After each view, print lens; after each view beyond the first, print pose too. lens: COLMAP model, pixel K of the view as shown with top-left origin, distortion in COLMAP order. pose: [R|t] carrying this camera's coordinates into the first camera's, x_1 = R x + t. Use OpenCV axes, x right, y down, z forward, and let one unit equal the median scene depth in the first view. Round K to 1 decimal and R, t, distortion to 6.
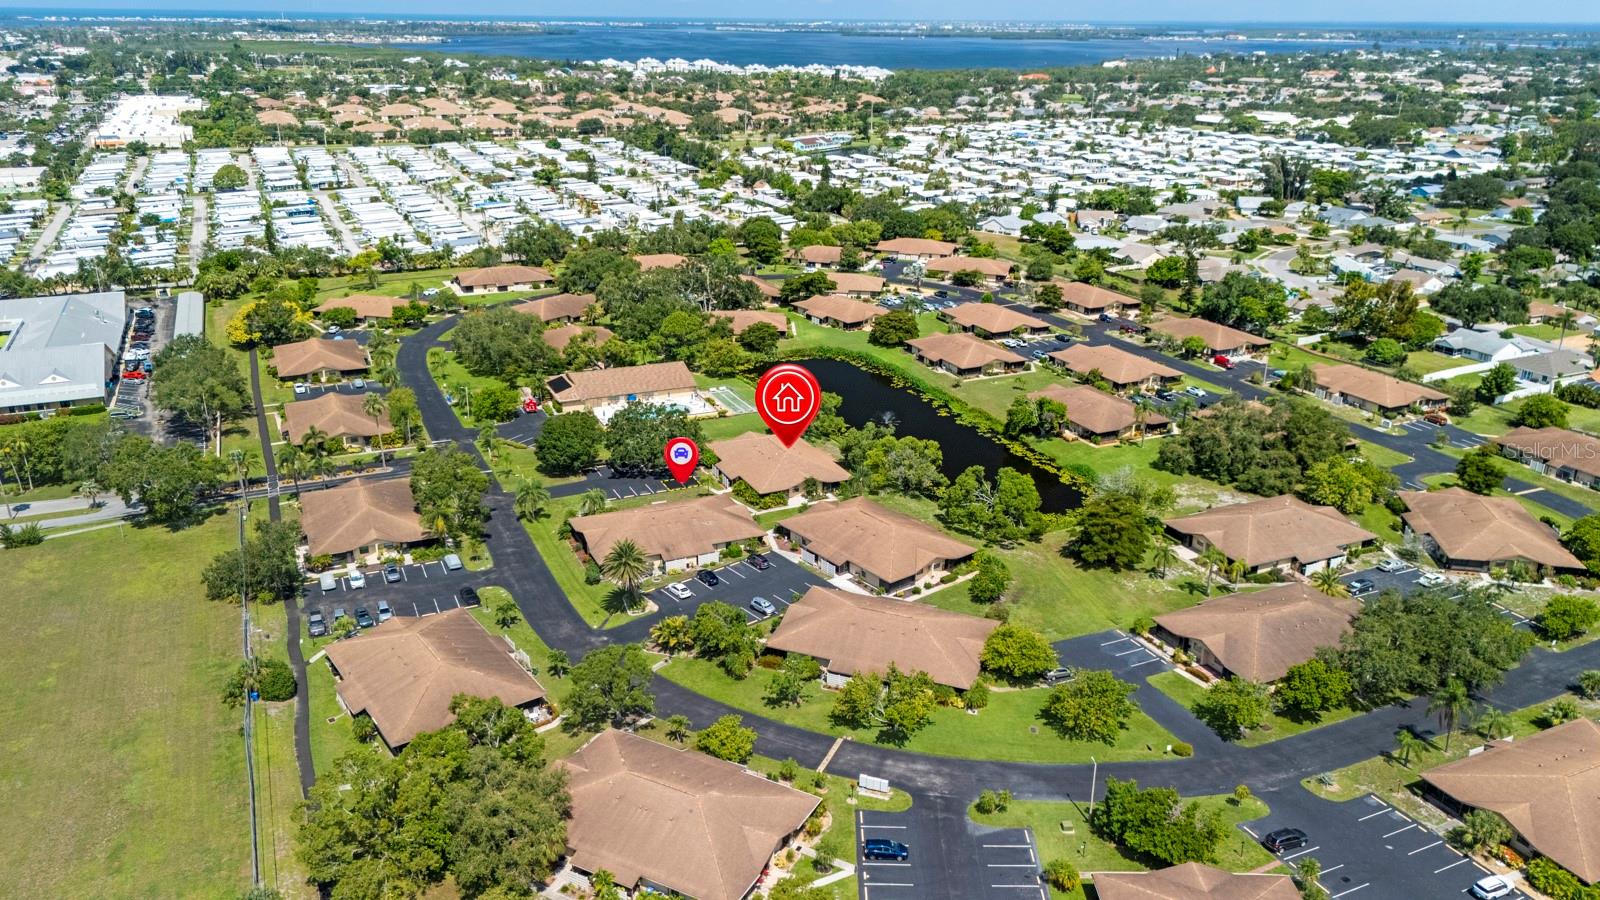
lens RADIAL K [[1173.2, 0, 794.6], [0, 1173.2, 447.4], [0, 0, 1]] dist [0.108921, -0.109675]
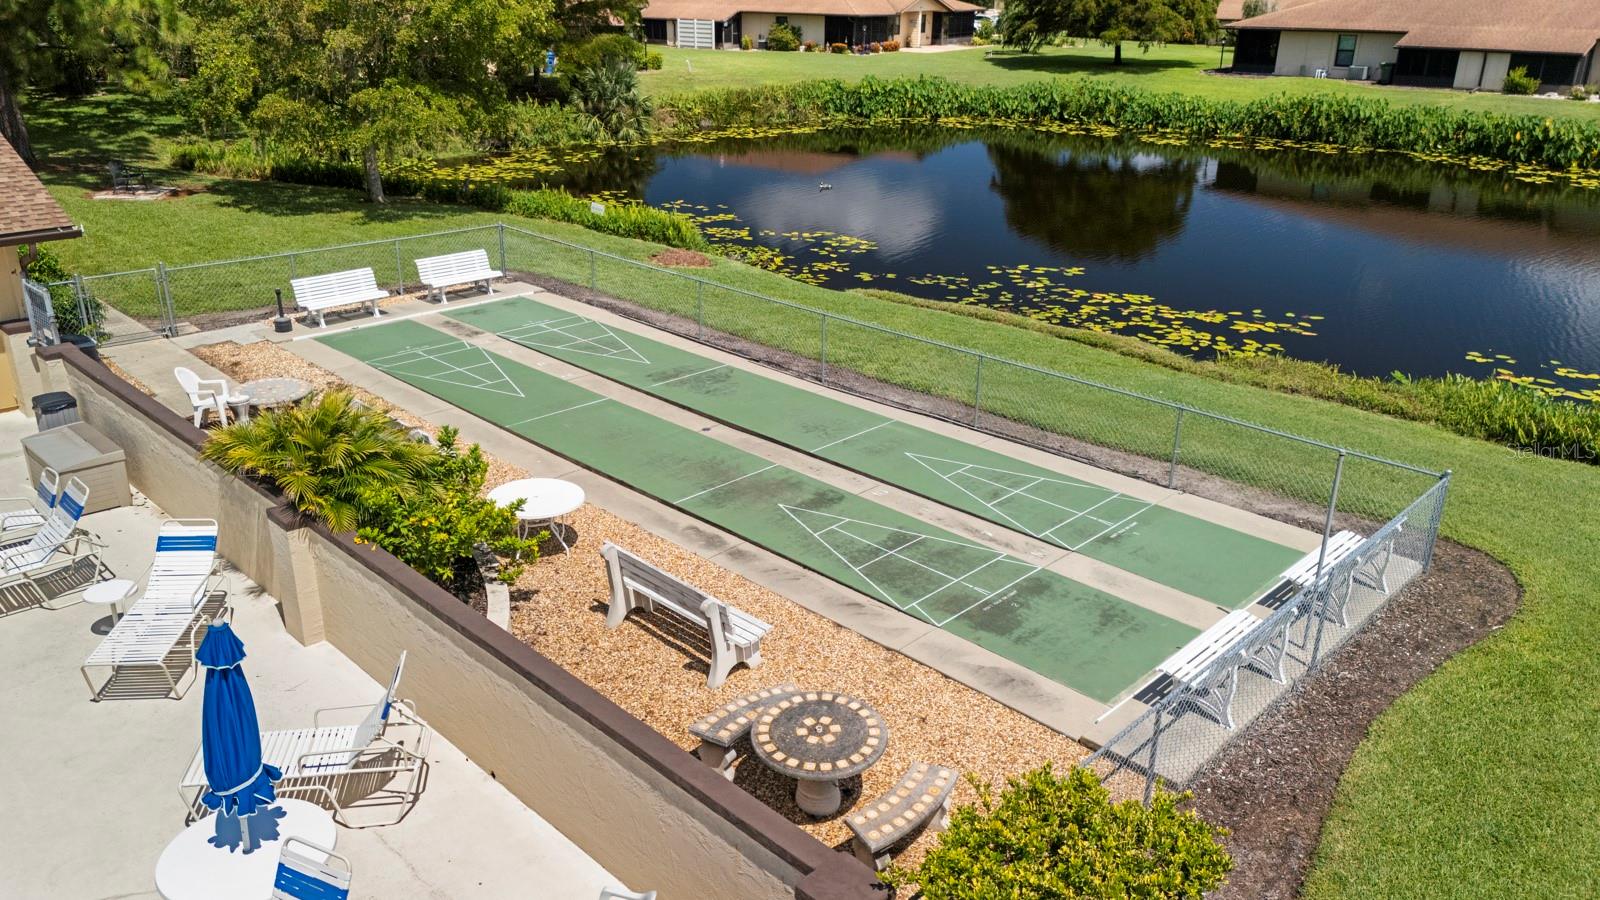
lens RADIAL K [[1195.3, 0, 793.8], [0, 1195.3, 450.3], [0, 0, 1]] dist [0.088432, -0.111698]
pose [[0.935686, -0.127422, 0.329022, -0.062711], [0.116698, 0.991793, 0.052227, -0.035602], [-0.332977, -0.010472, 0.942877, 0.829607]]
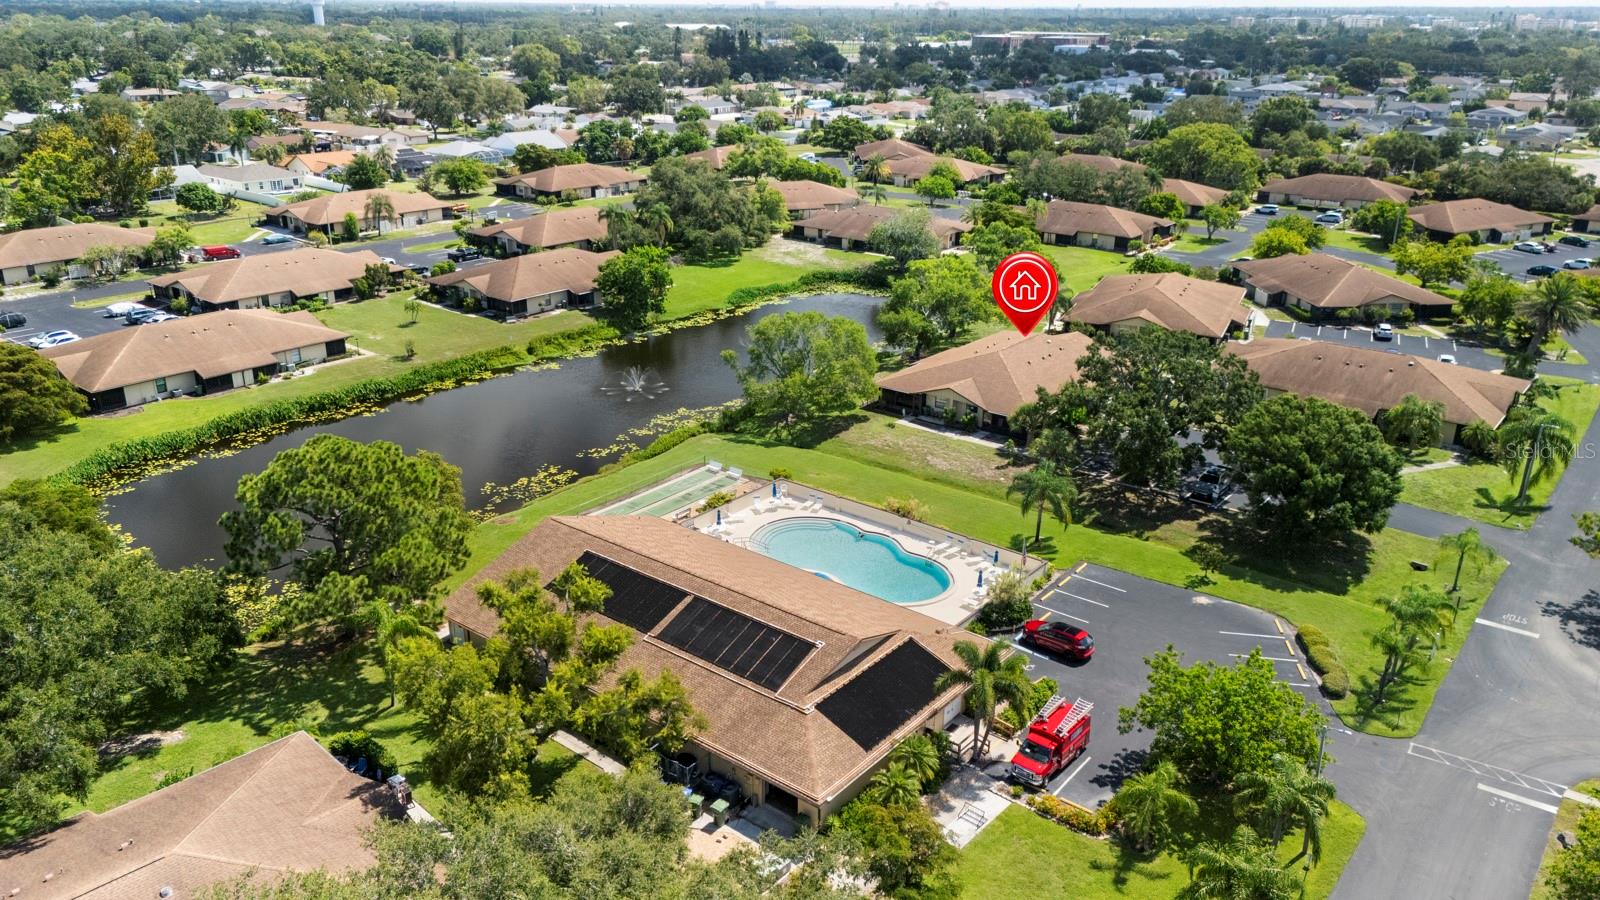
lens RADIAL K [[1173.2, 0, 794.6], [0, 1173.2, 447.4], [0, 0, 1]] dist [0.108921, -0.109675]
pose [[-0.448734, -0.319459, 0.834616, -0.332598], [0.299404, 0.826209, 0.477217, -0.191963], [-0.842018, 0.464031, -0.275100, 0.936100]]
